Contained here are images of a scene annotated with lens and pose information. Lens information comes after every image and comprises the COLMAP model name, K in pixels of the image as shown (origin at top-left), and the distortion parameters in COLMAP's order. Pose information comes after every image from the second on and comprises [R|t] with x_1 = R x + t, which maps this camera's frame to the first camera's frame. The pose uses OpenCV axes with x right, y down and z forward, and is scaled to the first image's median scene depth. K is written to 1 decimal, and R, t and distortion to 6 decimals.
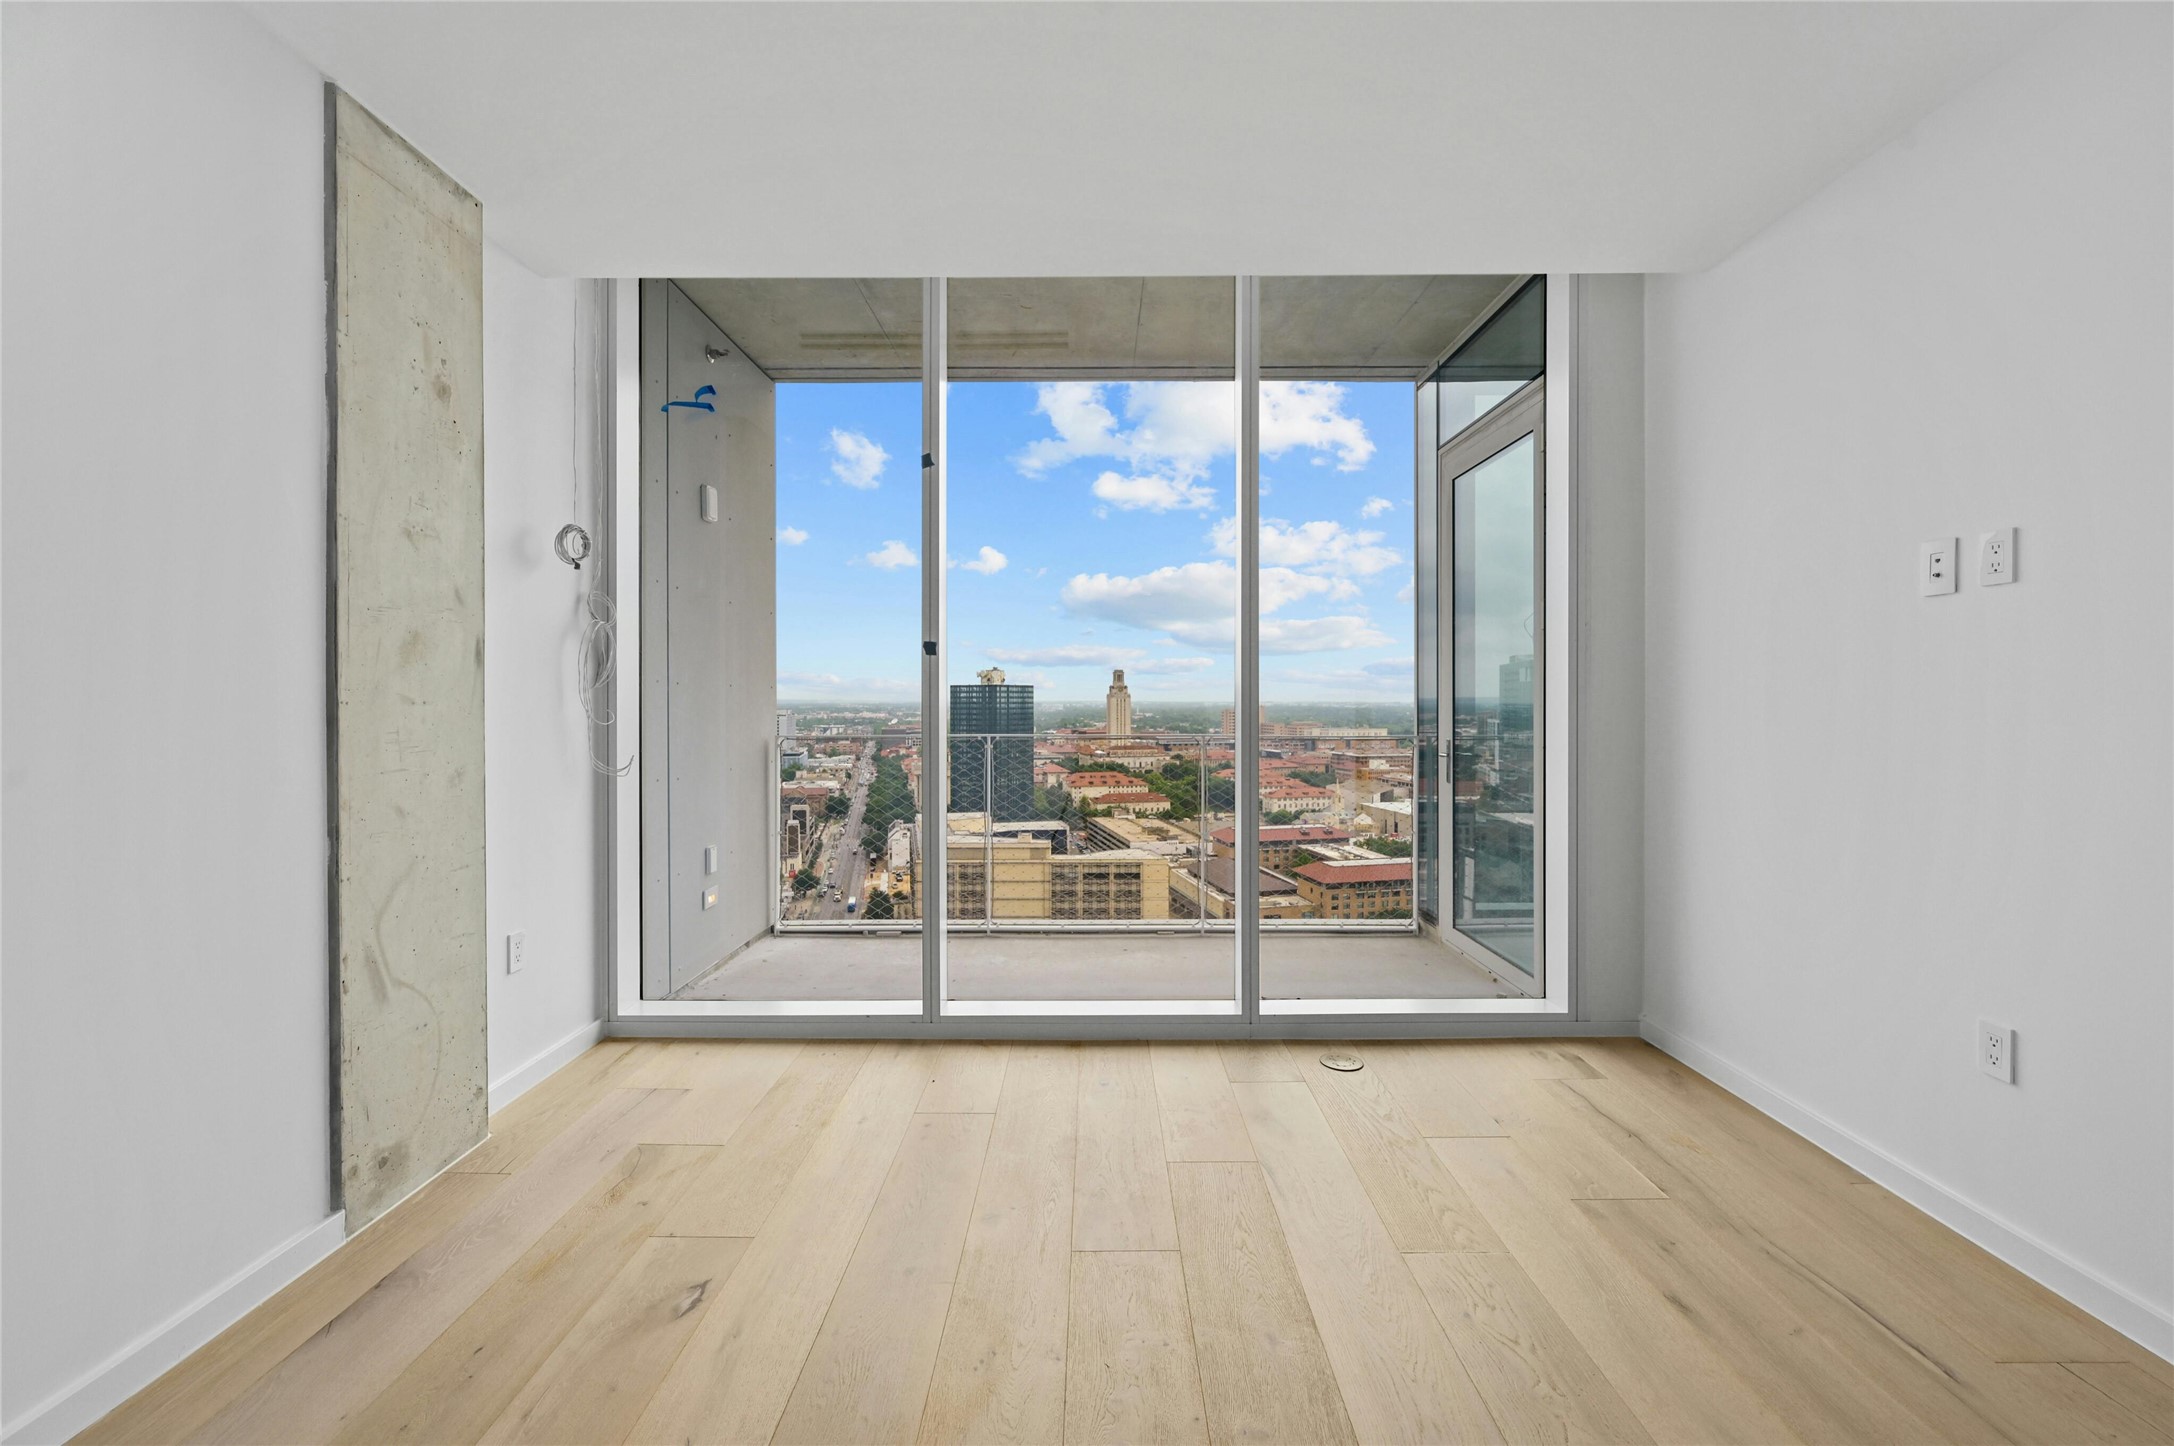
lens RADIAL K [[874.4, 0, 1083.7], [0, 874.4, 711.2], [0, 0, 1]] dist [0.000208, -0.000179]
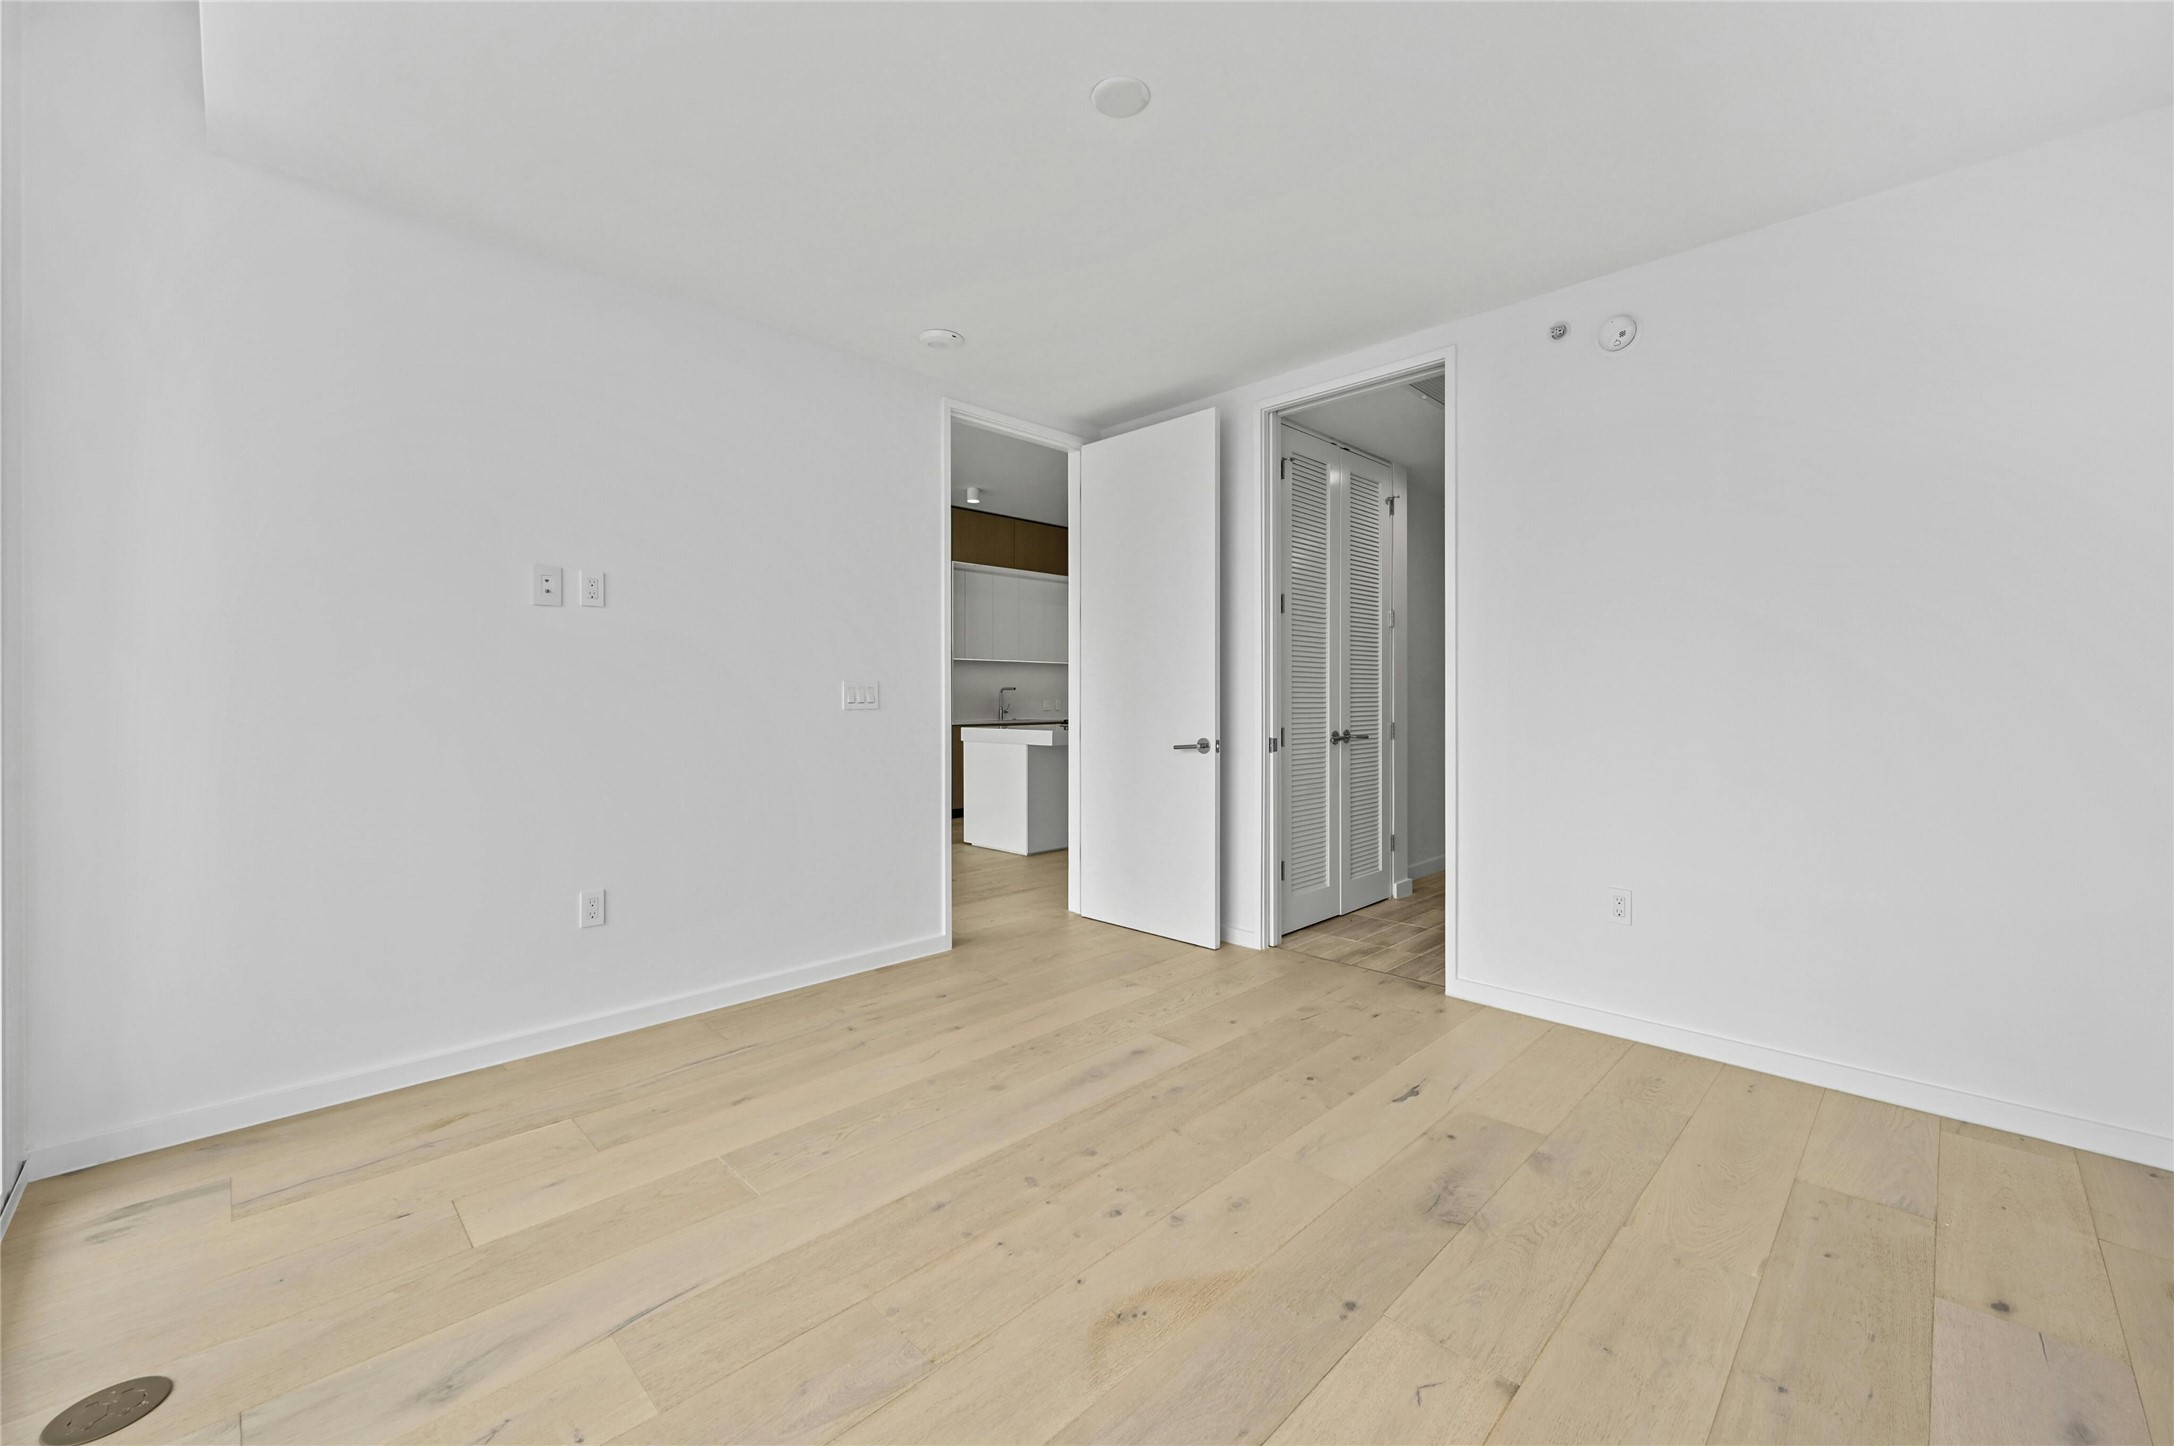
lens RADIAL K [[859.4, 0, 1083.1], [0, 859.4, 710.3], [0, 0, 1]] dist [0.009256, 0.000029]
pose [[-0.710088, -0.003082, 0.704106, -0.618192], [0.013666, 0.999742, 0.018158, 0.019861], [-0.703980, 0.022516, -0.709863, 1.397260]]
